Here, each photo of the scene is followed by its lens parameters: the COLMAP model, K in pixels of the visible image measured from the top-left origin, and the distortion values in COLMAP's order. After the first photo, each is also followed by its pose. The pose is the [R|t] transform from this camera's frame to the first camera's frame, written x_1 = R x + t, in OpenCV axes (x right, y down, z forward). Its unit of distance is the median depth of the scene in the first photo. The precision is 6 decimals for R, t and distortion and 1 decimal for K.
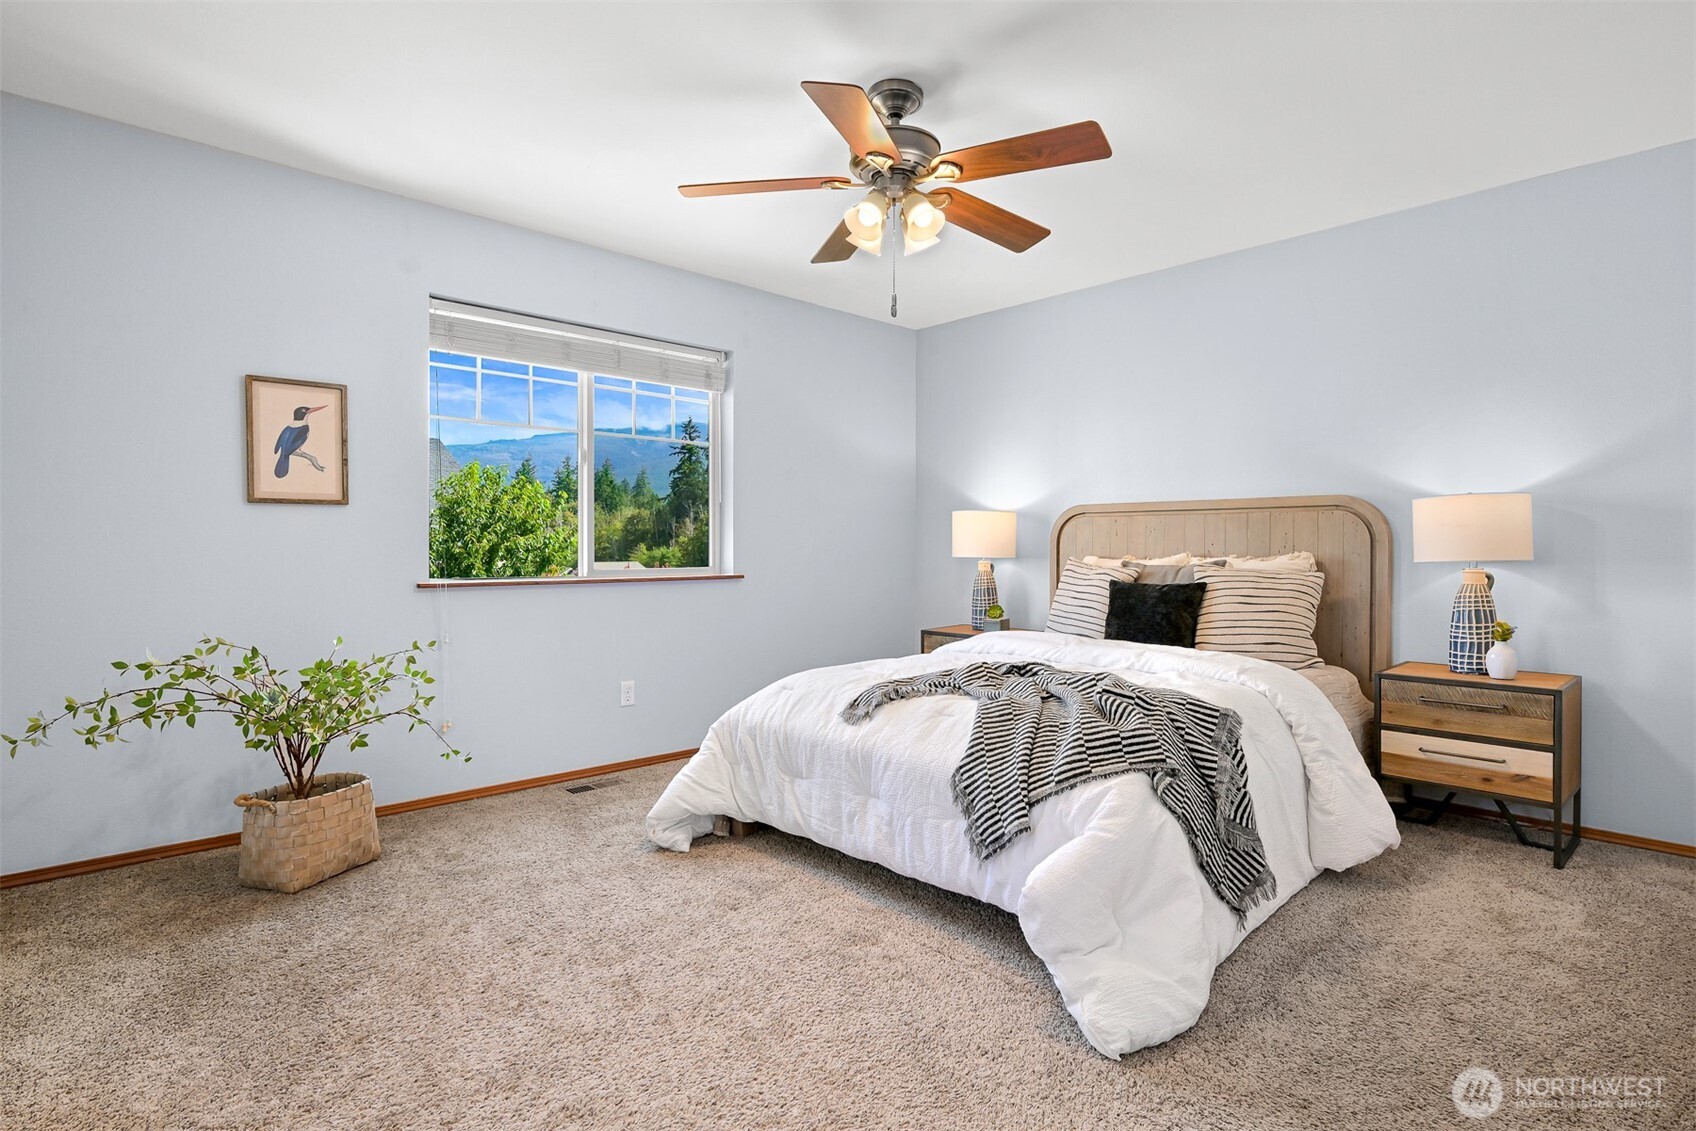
lens RADIAL K [[866.9, 0, 849.9], [0, 866.9, 559.8], [0, 0, 1]] dist [-0.020703, -0.000254]
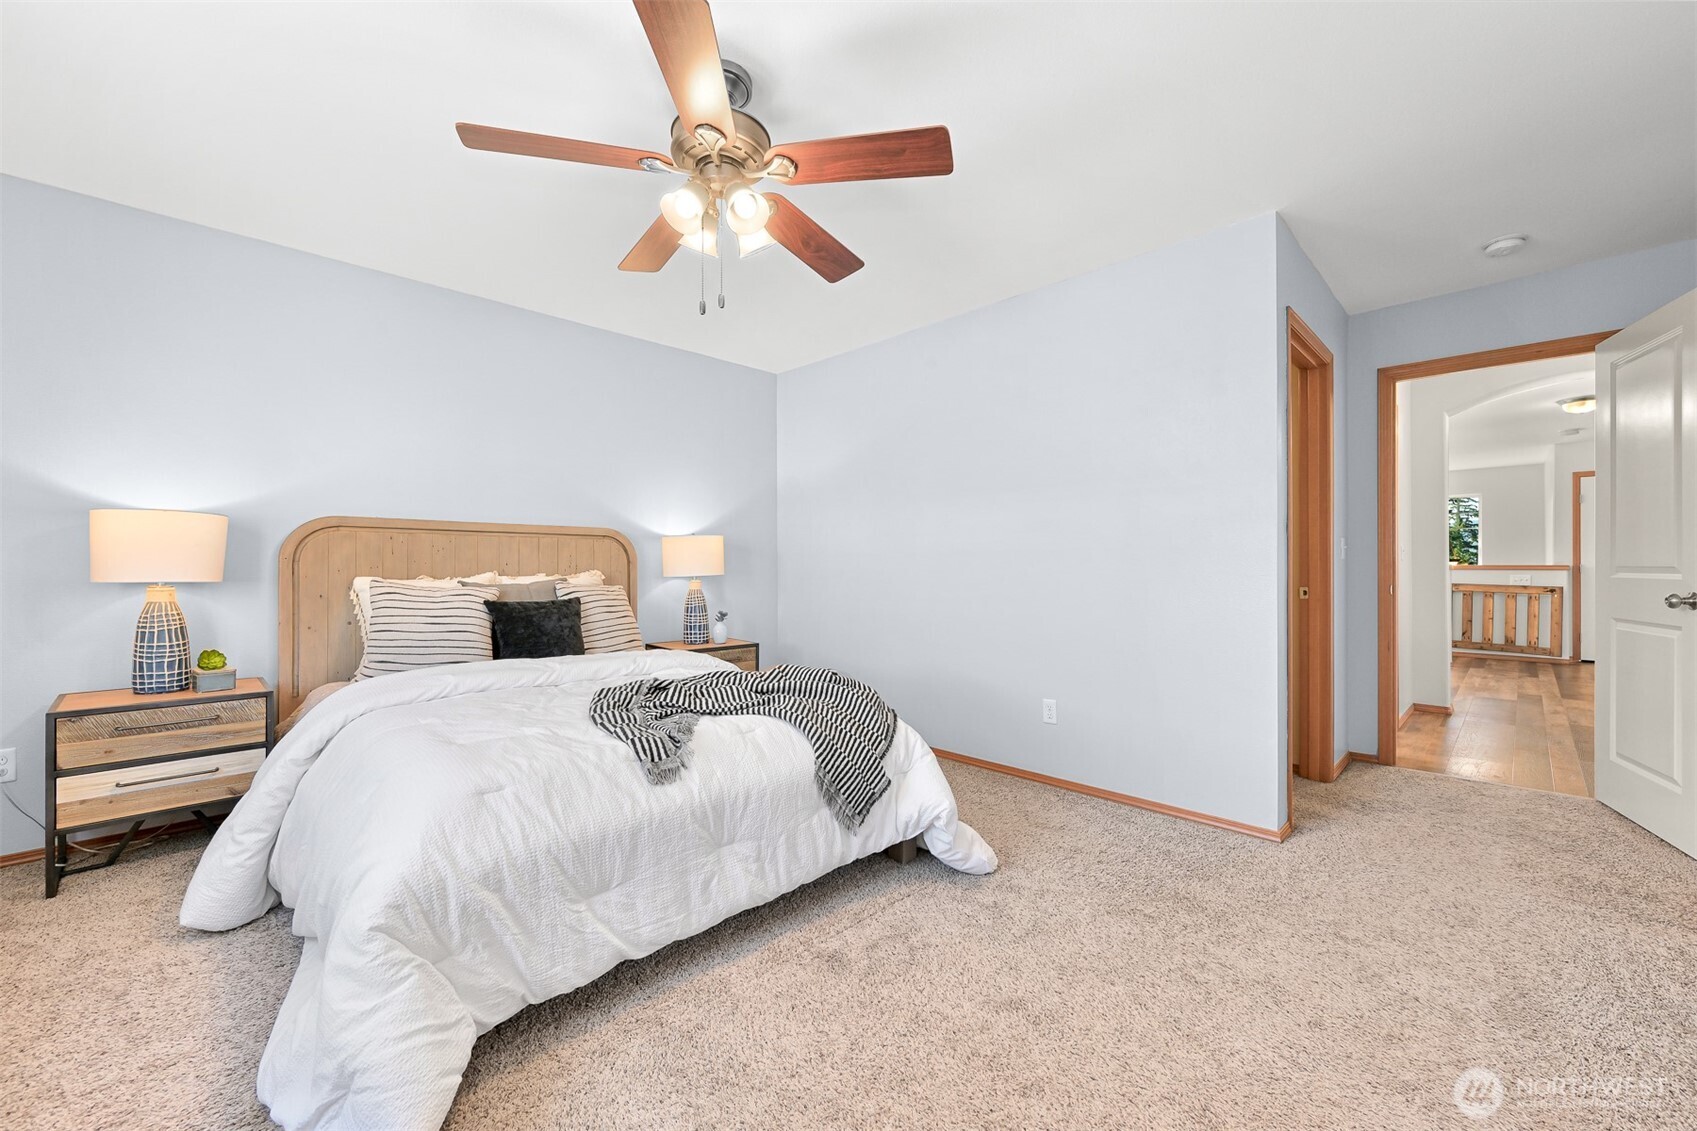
lens RADIAL K [[668.7, 0, 845.2], [0, 668.7, 569.9], [0, 0, 1]] dist [-0.002466, 0.000192]
pose [[-0.031340, -0.004289, 0.999500, -0.624288], [0.011987, 0.999917, 0.004667, -0.012840], [-0.999437, 0.012128, -0.031286, 0.834056]]
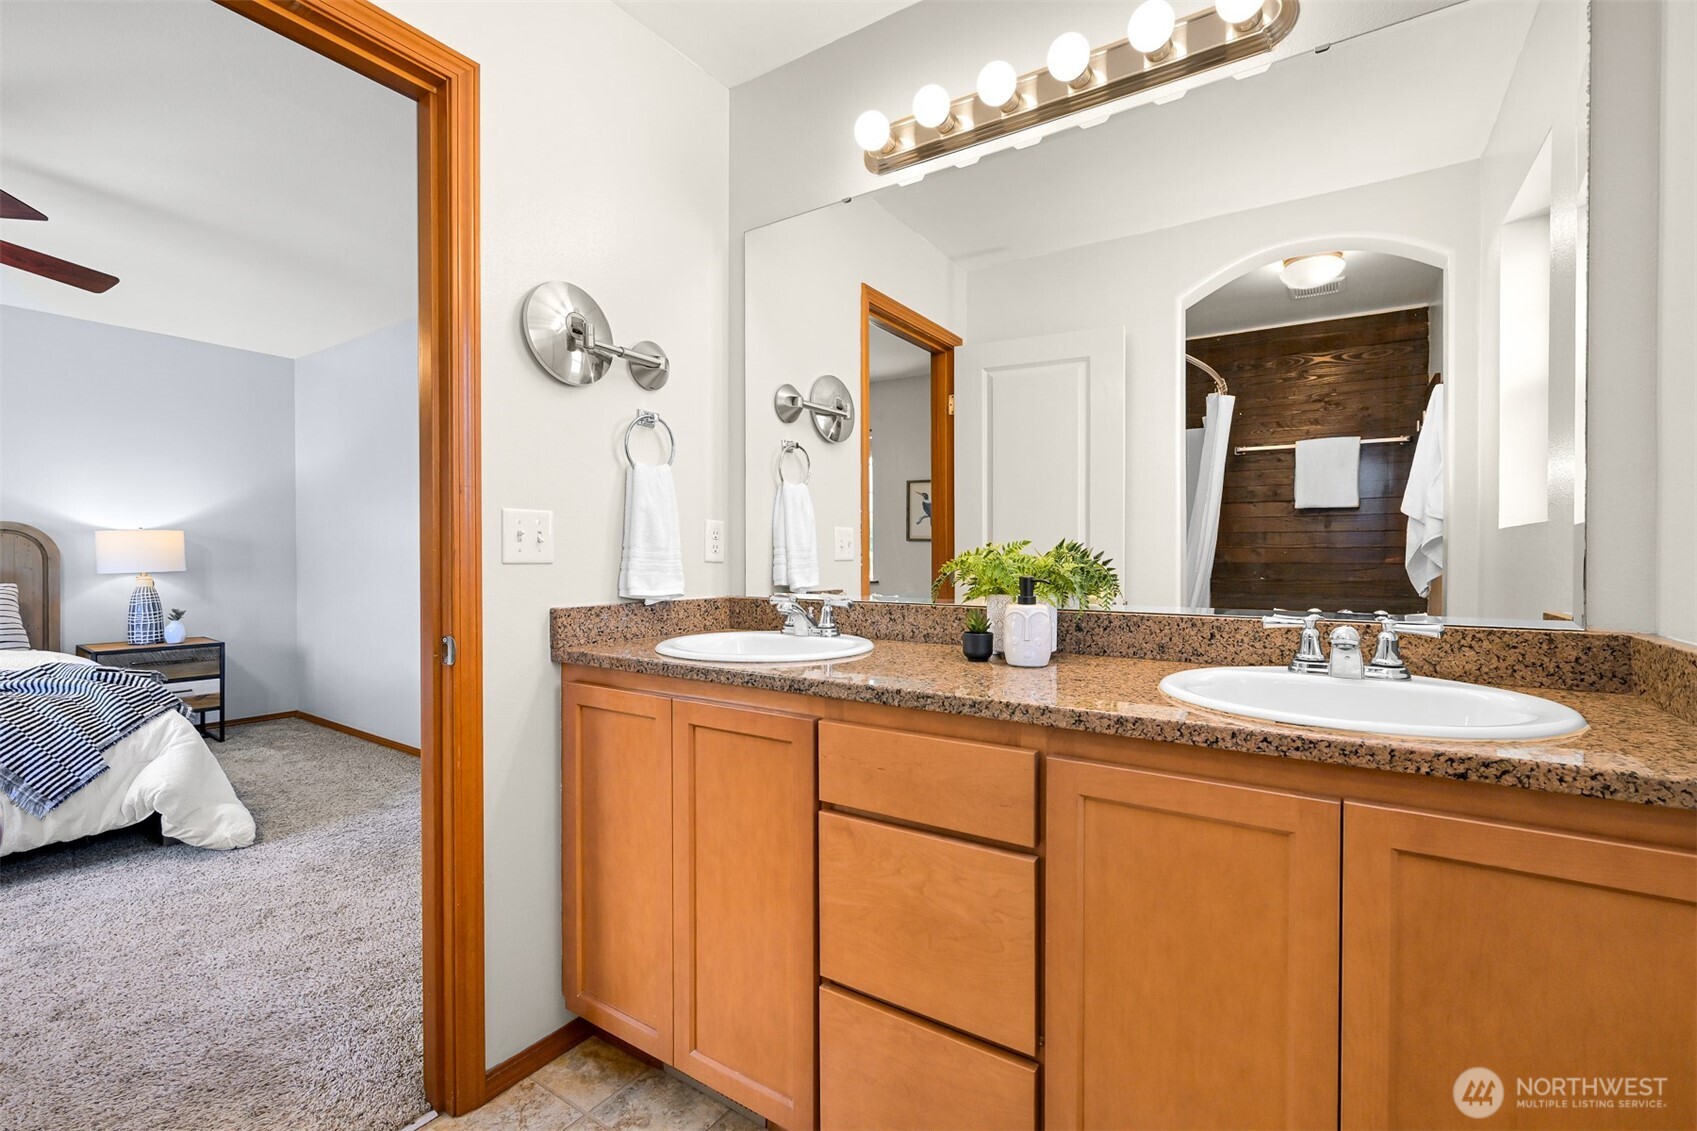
lens RADIAL K [[732.9, 0, 857.3], [0, 732.9, 563.3], [0, 0, 1]] dist [0.000337, -0.000200]
pose [[-0.229909, -0.010780, 0.973153, -0.961901], [0.003199, 0.999925, 0.011832, -0.028681], [-0.973207, 0.005833, -0.229857, 0.048897]]
